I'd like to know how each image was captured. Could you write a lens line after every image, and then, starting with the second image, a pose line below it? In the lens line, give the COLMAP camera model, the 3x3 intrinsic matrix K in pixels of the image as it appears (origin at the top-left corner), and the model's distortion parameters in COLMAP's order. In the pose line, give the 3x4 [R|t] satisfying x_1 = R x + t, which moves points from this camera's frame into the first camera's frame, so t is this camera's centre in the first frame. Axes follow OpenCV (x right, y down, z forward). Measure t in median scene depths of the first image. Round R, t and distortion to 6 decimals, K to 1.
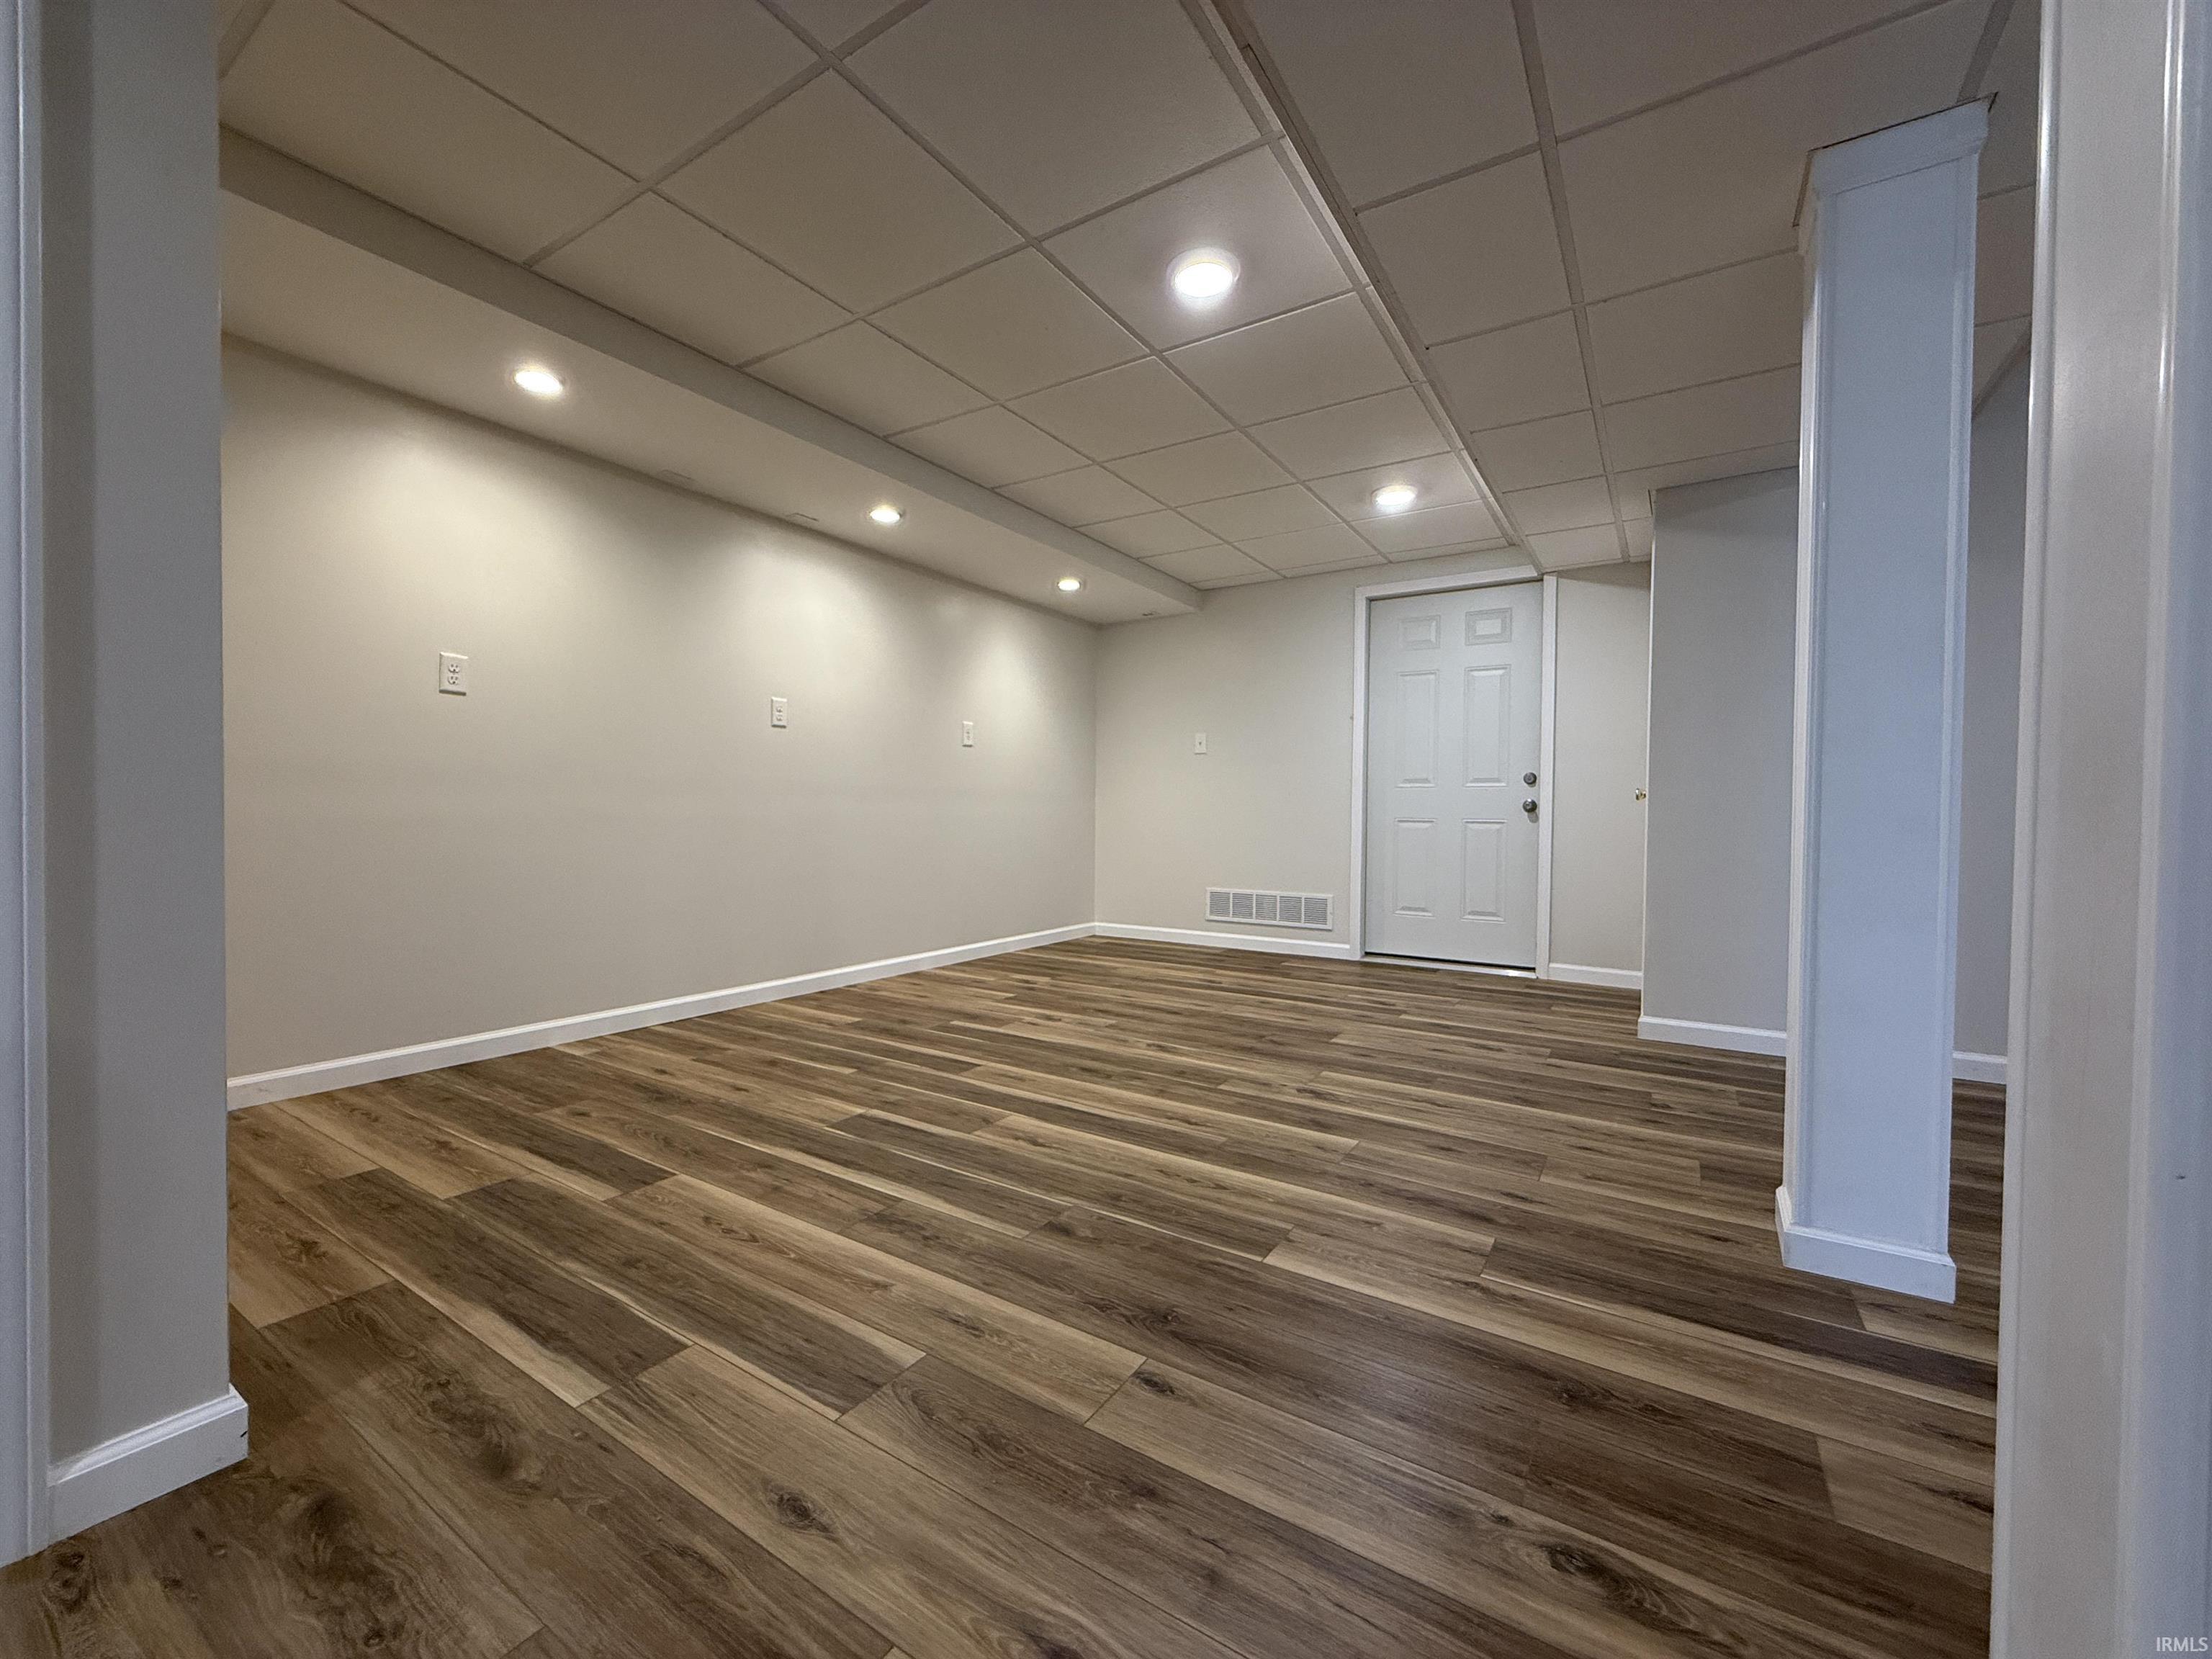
lens RADIAL K [[885.2, 0, 1106.3], [0, 885.2, 827.0], [0, 0, 1]] dist [0.000960, 0.000038]
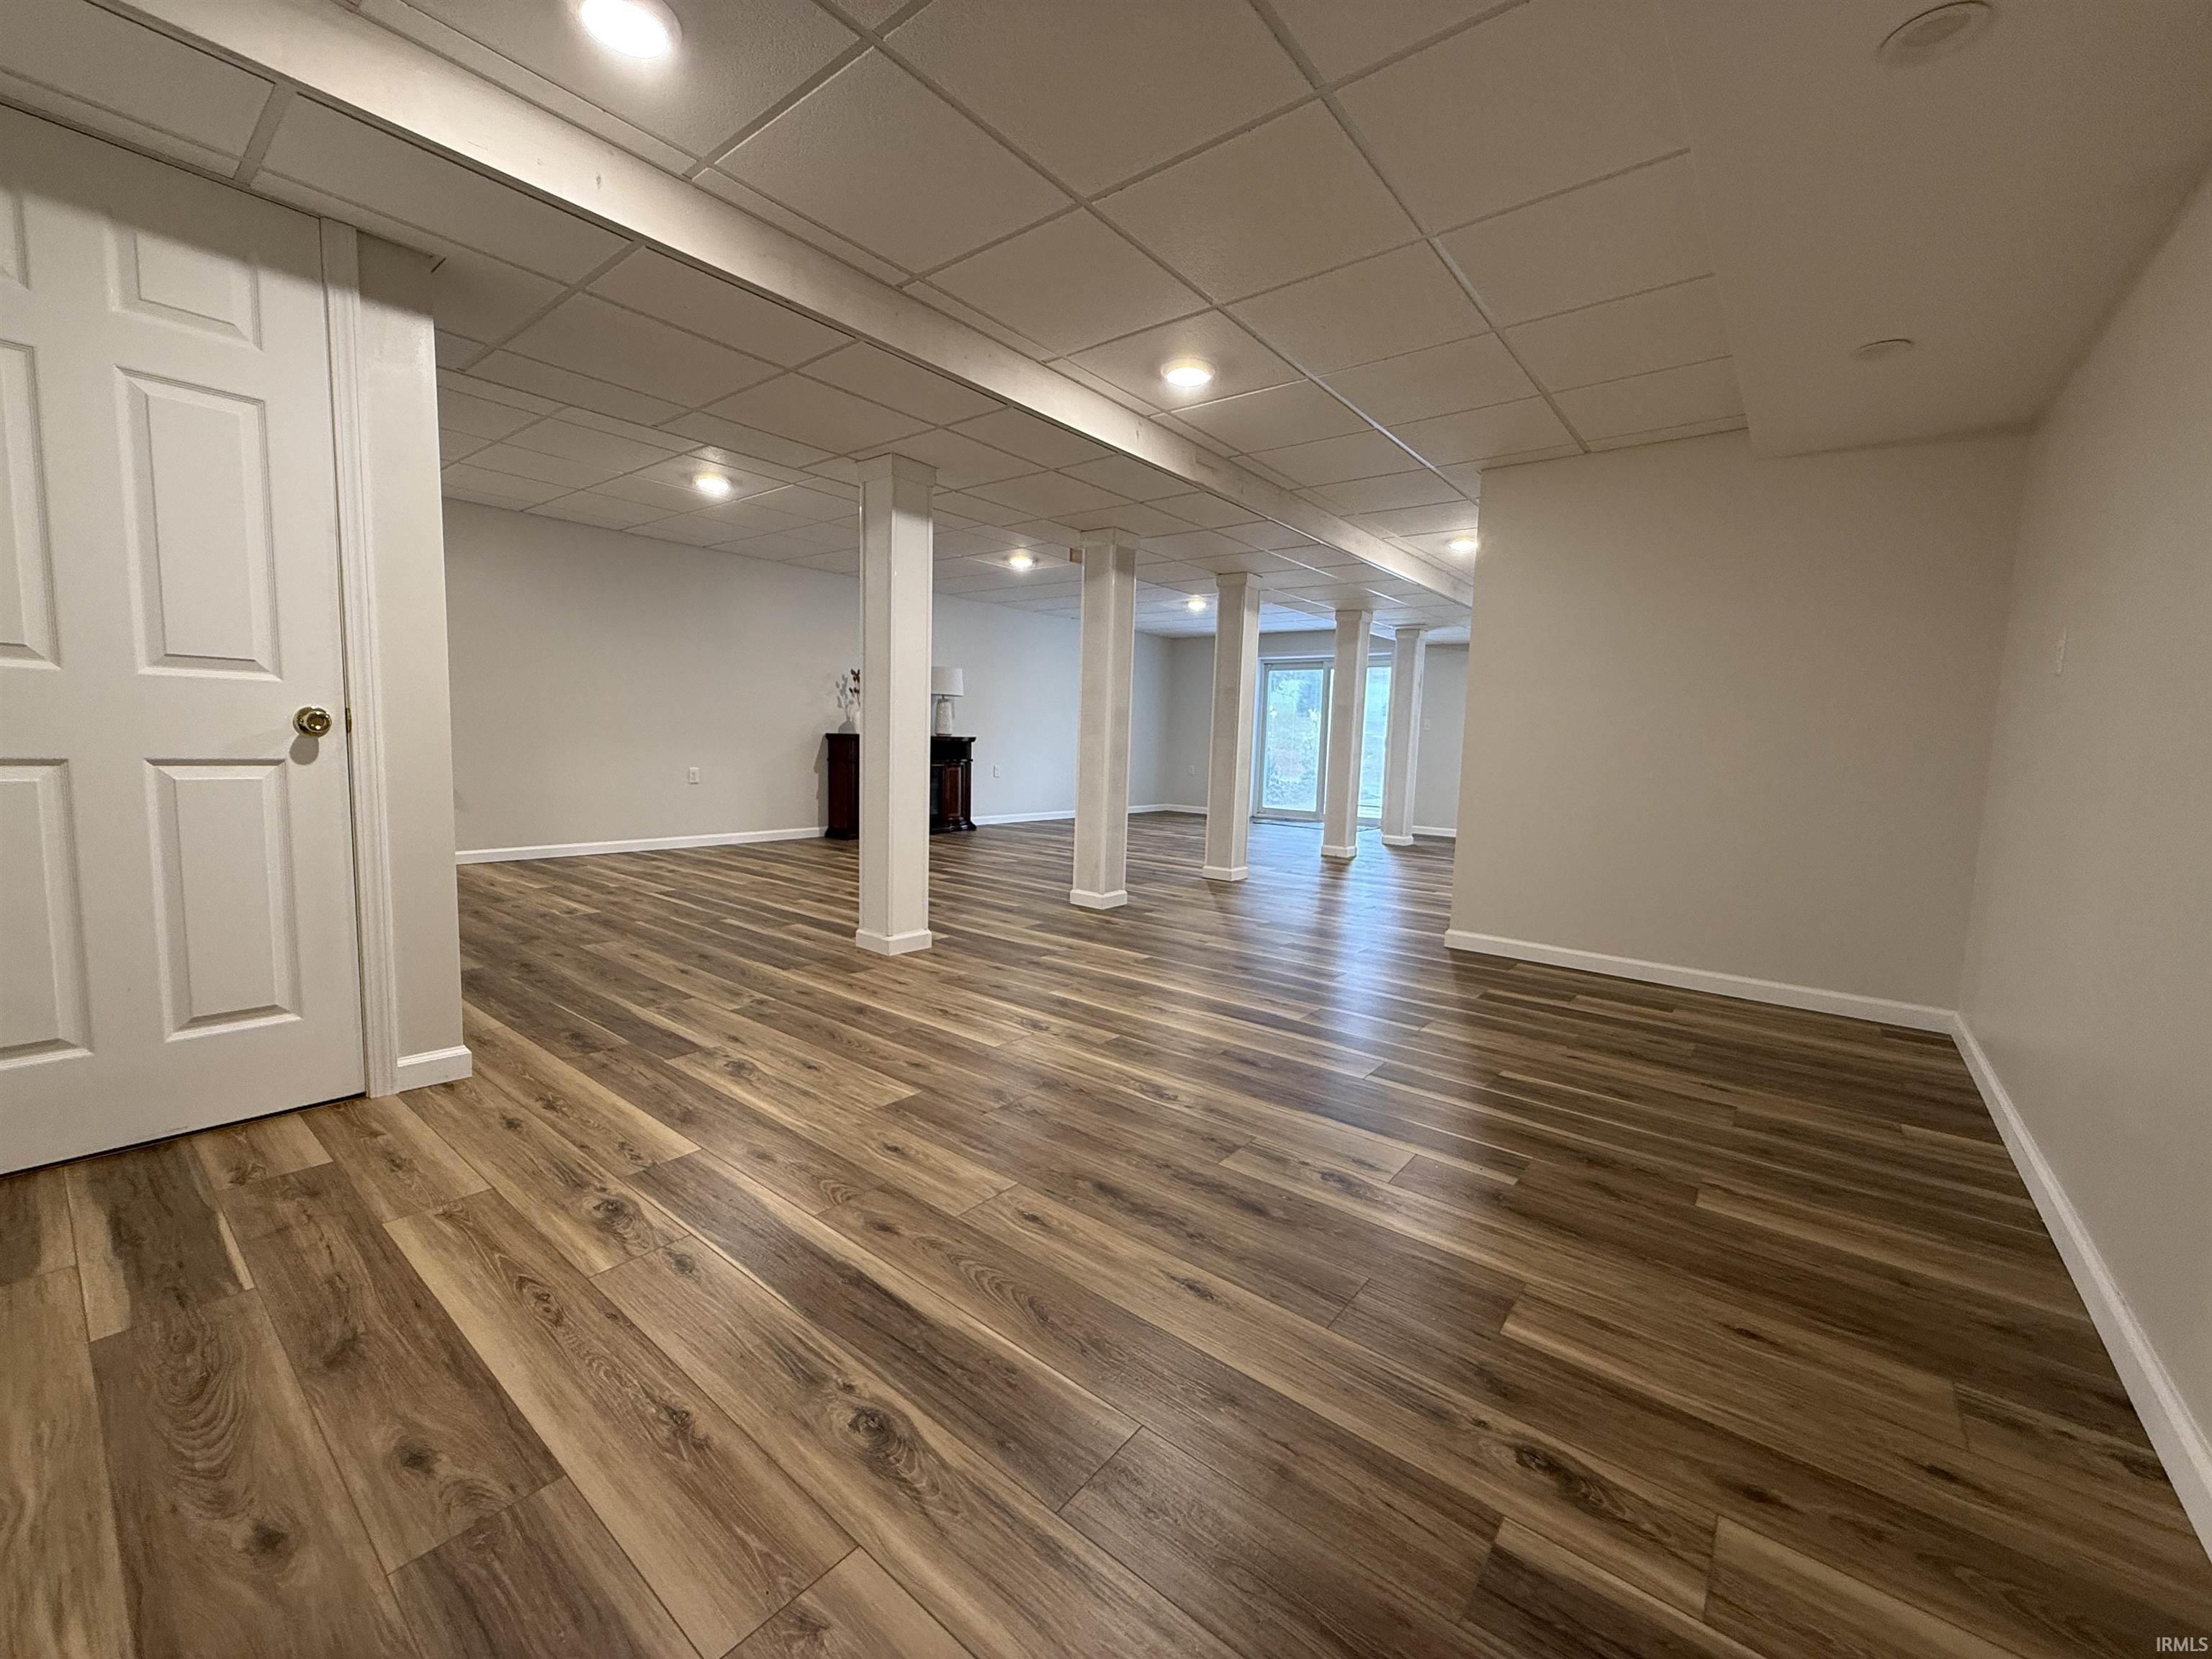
lens RADIAL K [[885.2, 0, 1104.5], [0, 885.2, 820.8], [0, 0, 1]] dist [0.000960, 0.000038]
pose [[-0.994048, -0.051914, 0.095779, 0.059493], [-0.041636, 0.993457, 0.106343, -0.074345], [-0.100673, 0.101722, -0.989706, 2.092826]]
